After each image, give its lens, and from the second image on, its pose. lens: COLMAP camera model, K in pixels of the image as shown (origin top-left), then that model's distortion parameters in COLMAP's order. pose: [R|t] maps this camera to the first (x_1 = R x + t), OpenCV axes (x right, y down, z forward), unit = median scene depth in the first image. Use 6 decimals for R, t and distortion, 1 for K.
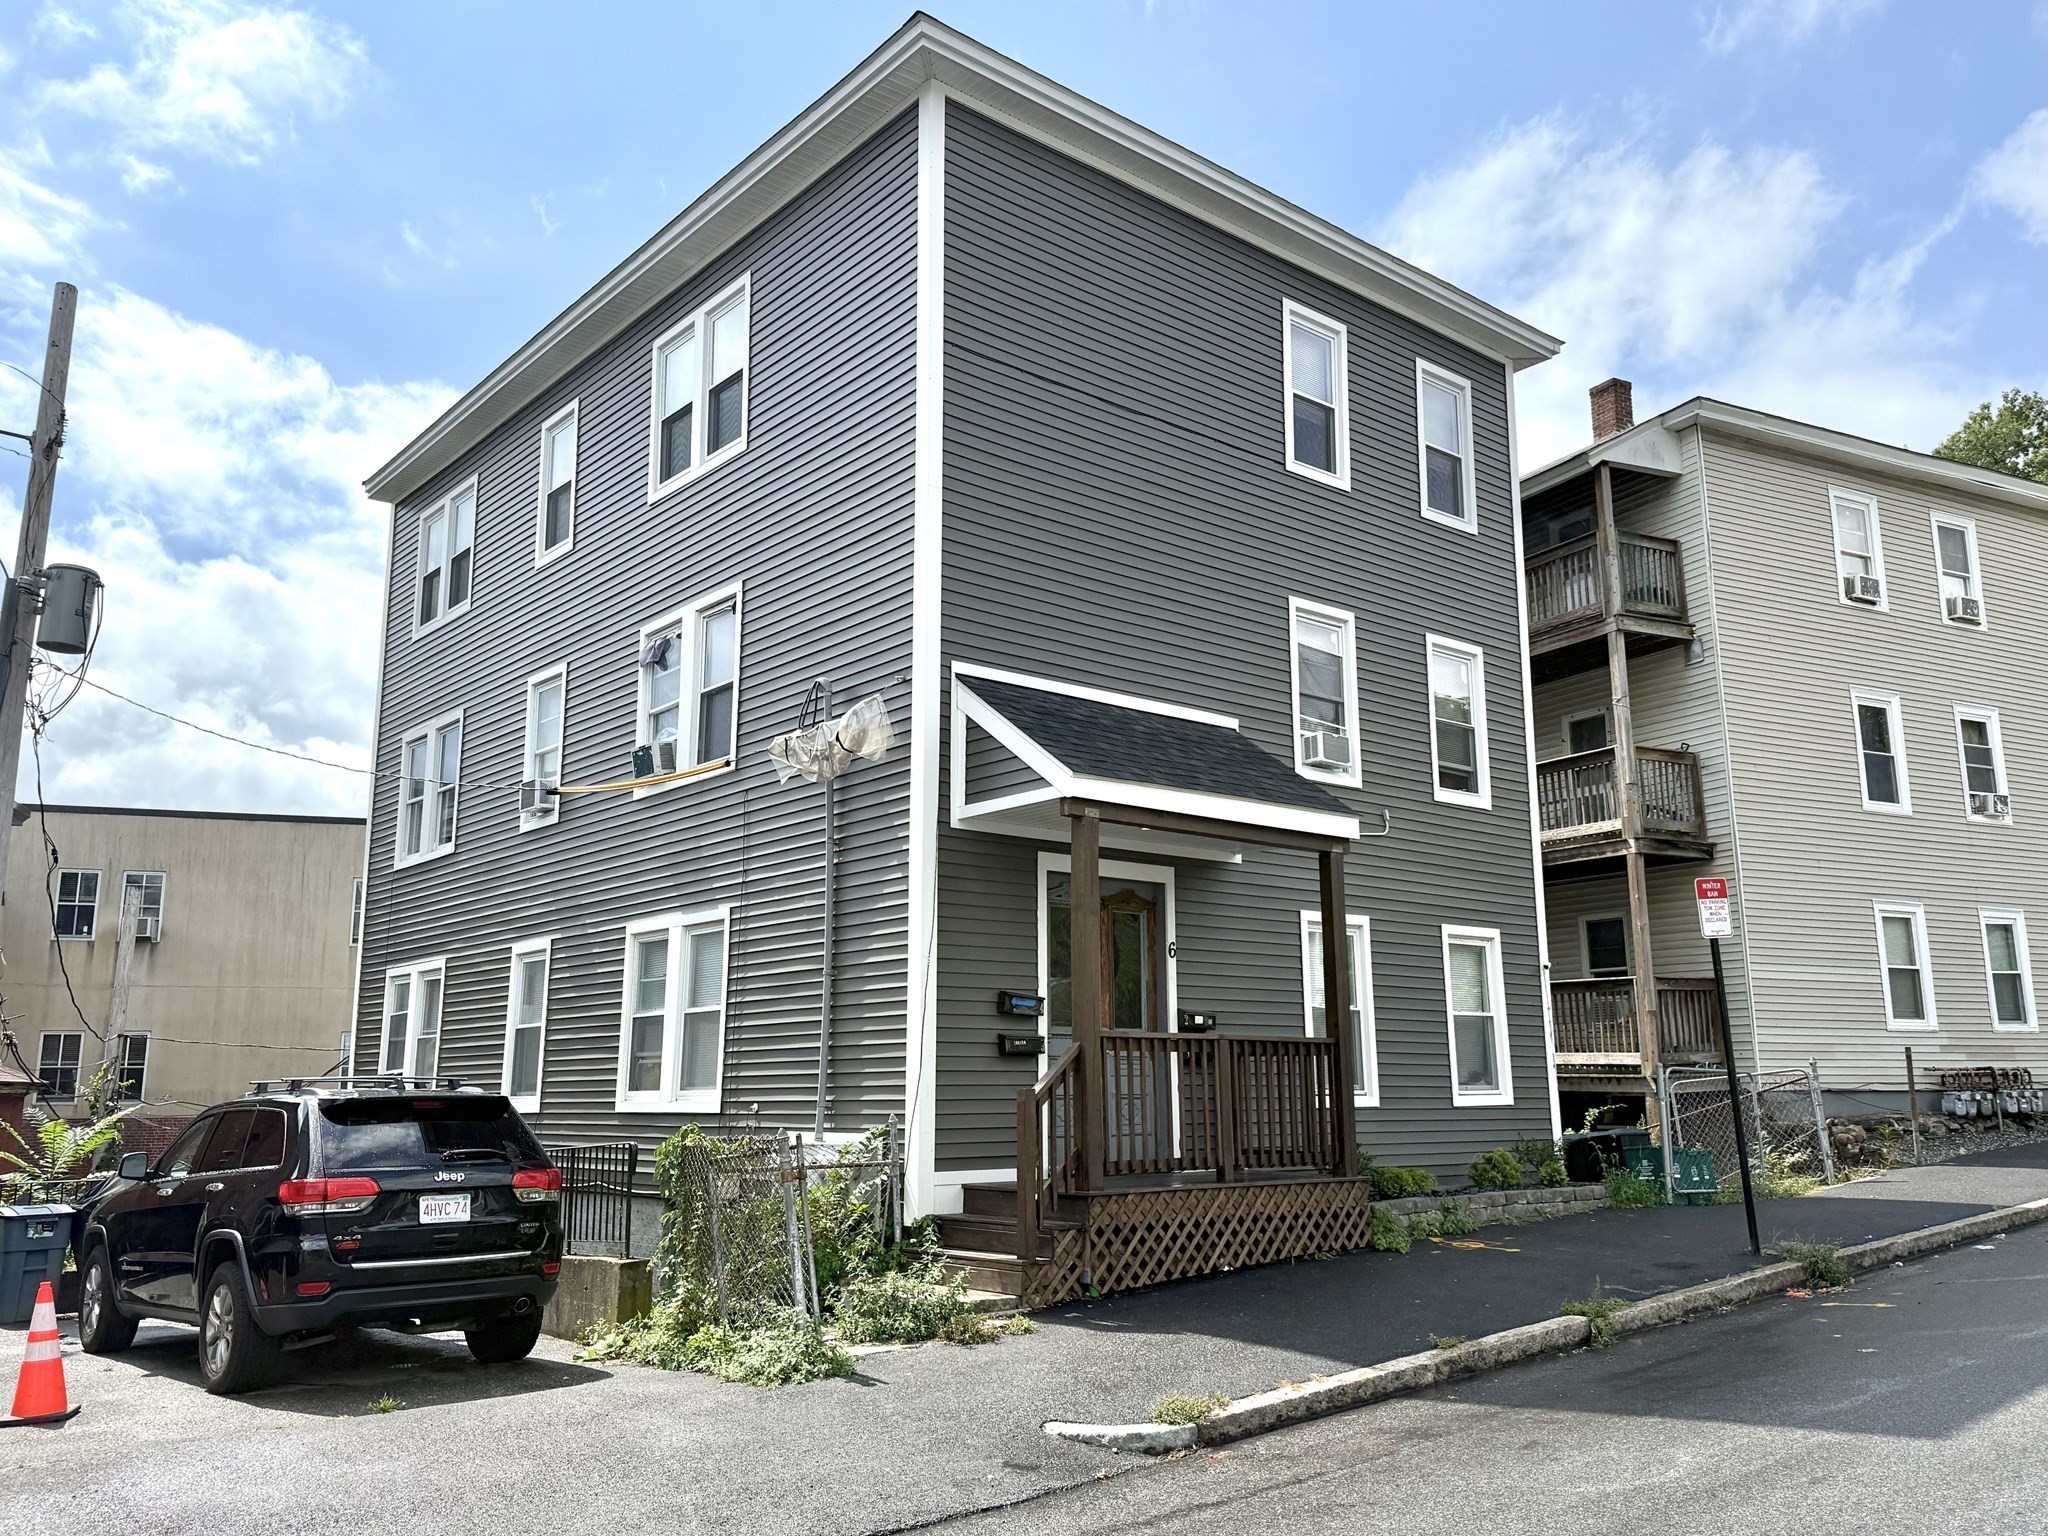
lens RADIAL K [[1569.0, 0, 1024.0], [0, 1569.0, 768.0], [0, 0, 1]] dist [0.110736, 0.000854]
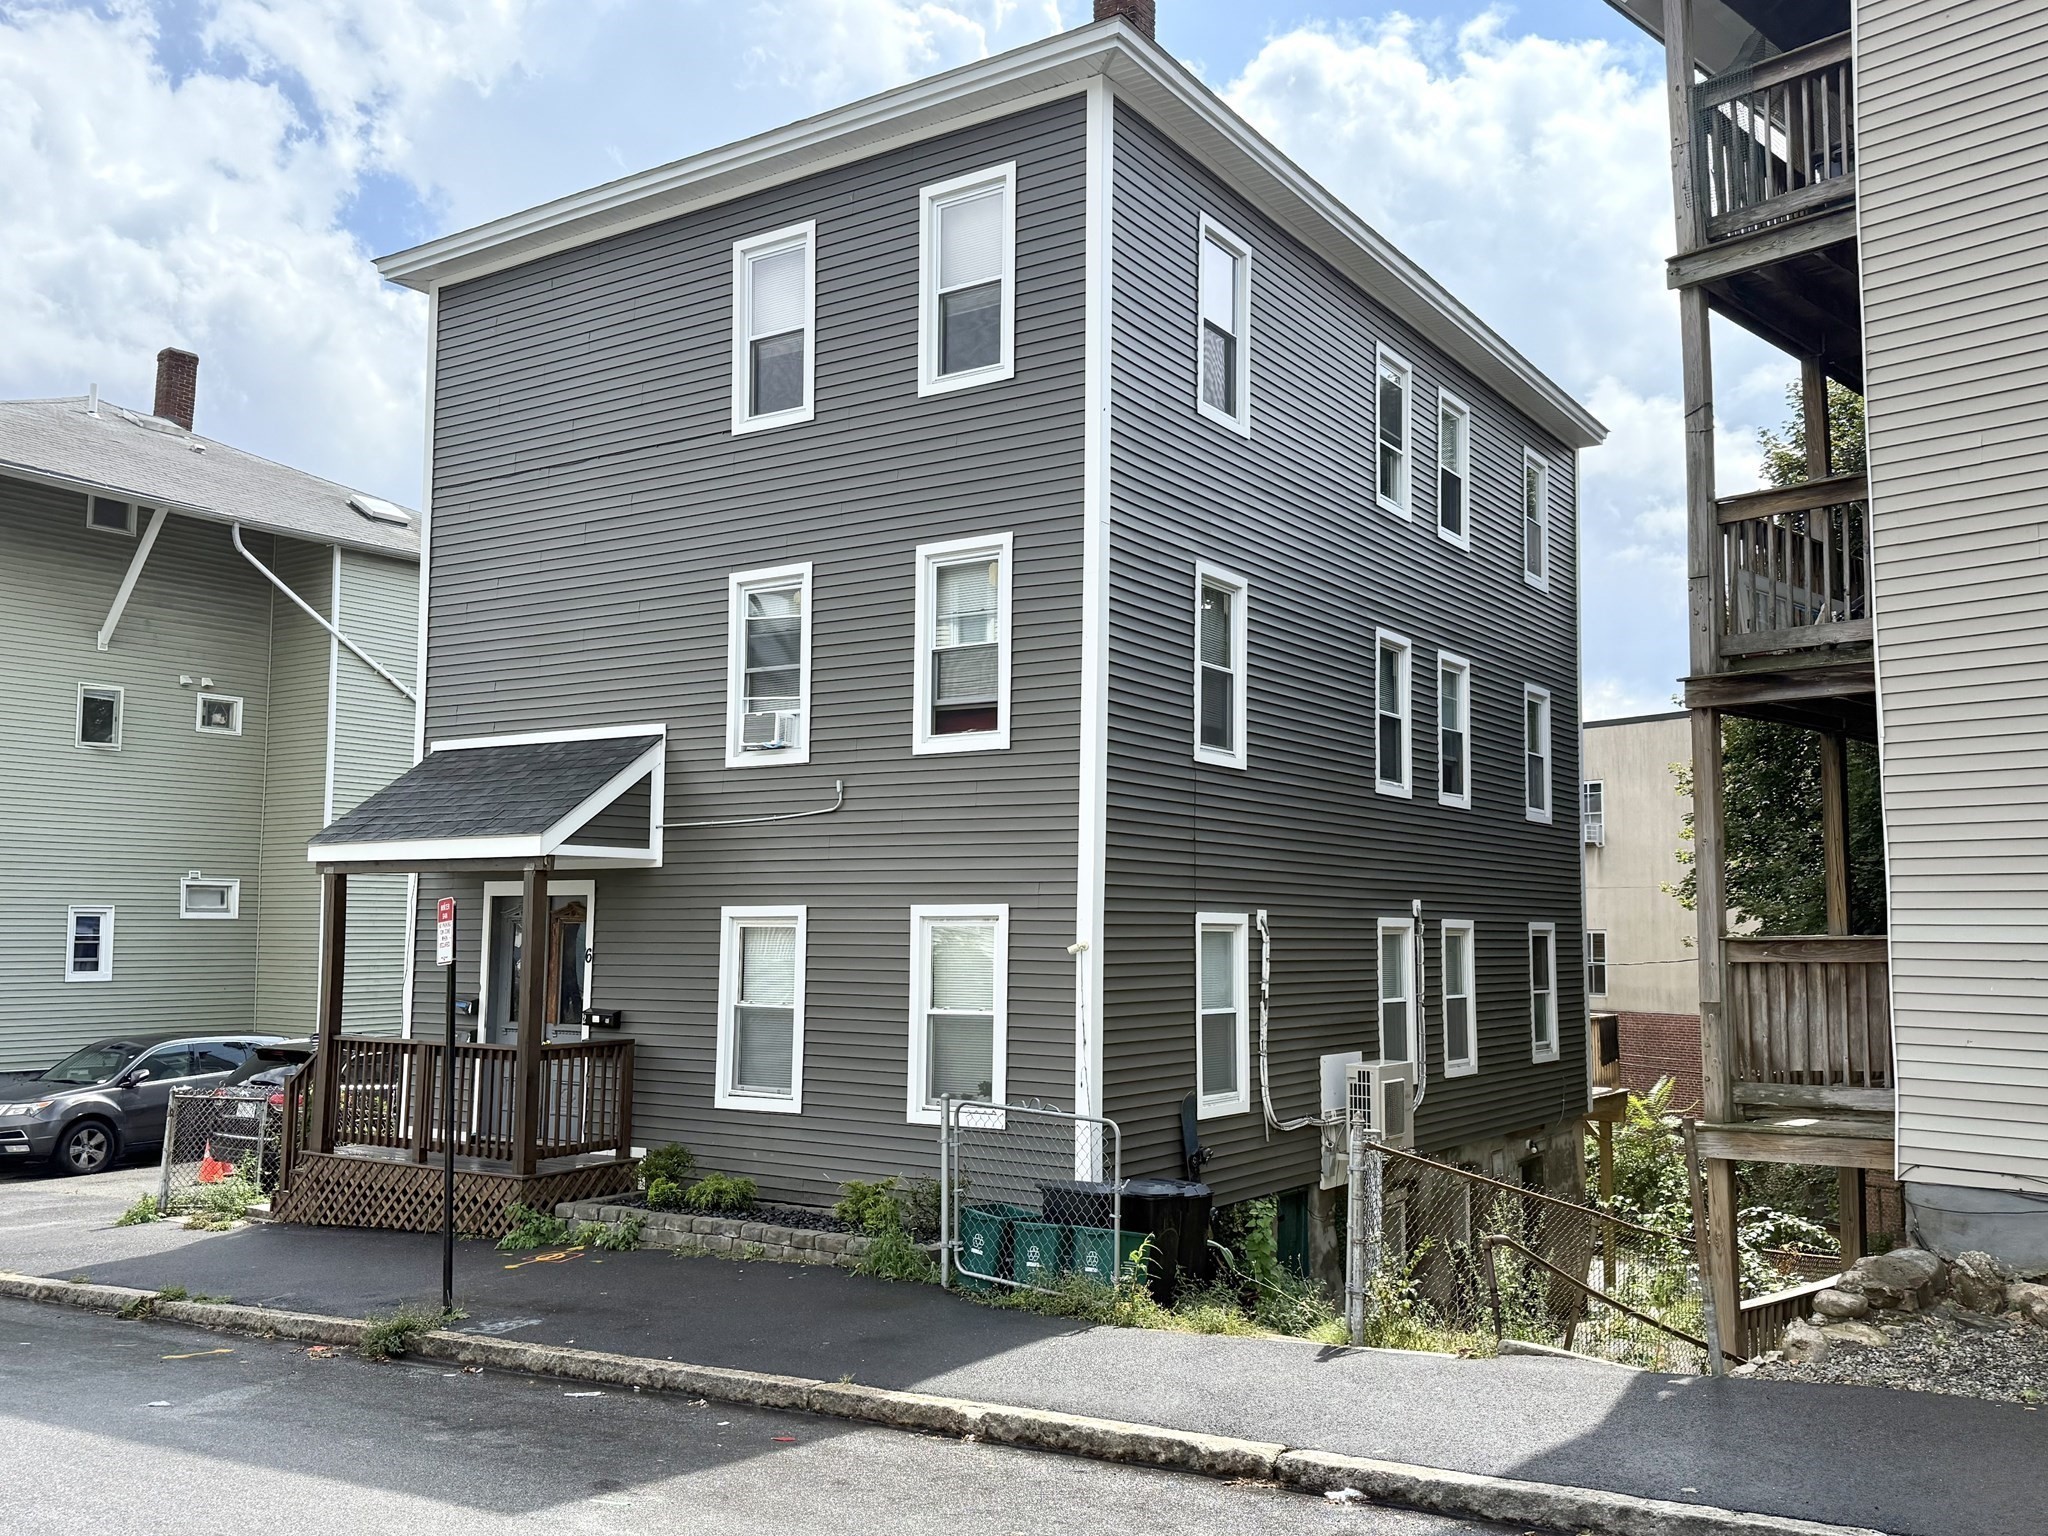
lens RADIAL K [[1783.7, 0, 1024.0], [0, 1783.7, 768.0], [0, 0, 1]] dist [0.067482, -0.002462]
pose [[0.273970, -0.080966, -0.958324, 1.188604], [0.179374, 0.983267, -0.031793, 0.068897], [0.944863, -0.163188, 0.283909, 0.811604]]
